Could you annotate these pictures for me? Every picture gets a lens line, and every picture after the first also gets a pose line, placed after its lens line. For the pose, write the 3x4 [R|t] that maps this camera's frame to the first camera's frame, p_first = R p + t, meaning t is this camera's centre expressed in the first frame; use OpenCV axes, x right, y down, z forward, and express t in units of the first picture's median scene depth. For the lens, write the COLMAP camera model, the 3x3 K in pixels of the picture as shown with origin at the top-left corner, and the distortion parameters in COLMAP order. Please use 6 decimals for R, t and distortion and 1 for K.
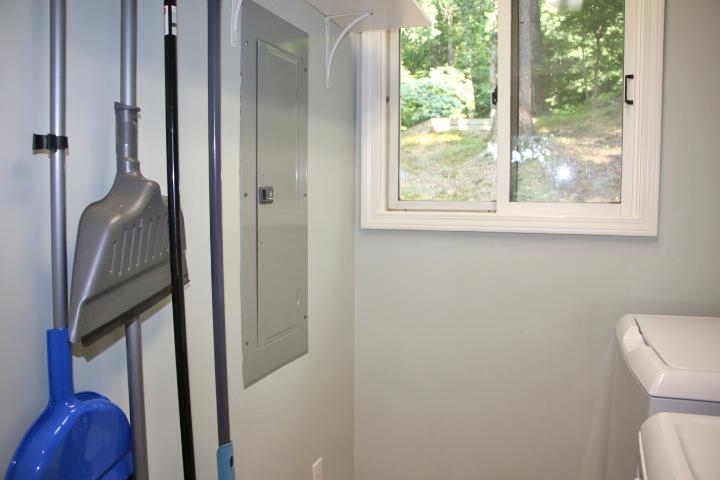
lens RADIAL K [[591.4, 0, 357.0], [0, 591.4, 245.8], [0, 0, 1]] dist [-0.154963, 0.141724]
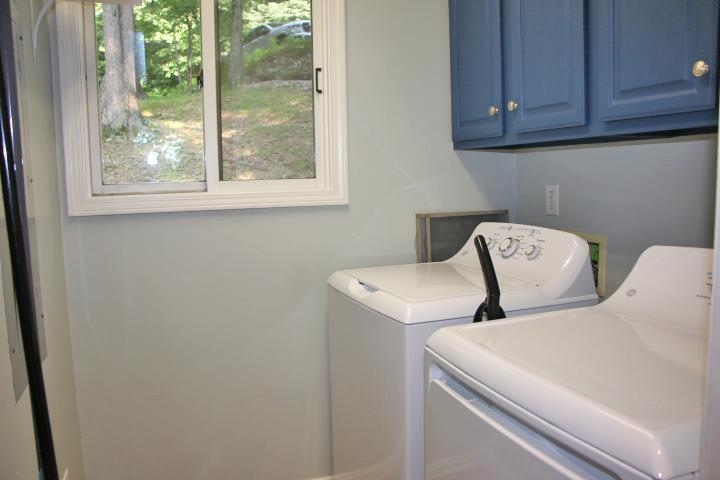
lens RADIAL K [[591.4, 0, 357.0], [0, 591.4, 245.8], [0, 0, 1]] dist [-0.154963, 0.141724]
pose [[0.781793, -0.097637, 0.615846, -0.190365], [0.080575, 0.995203, 0.055494, 0.002519], [-0.618310, 0.006237, 0.785910, 0.013989]]
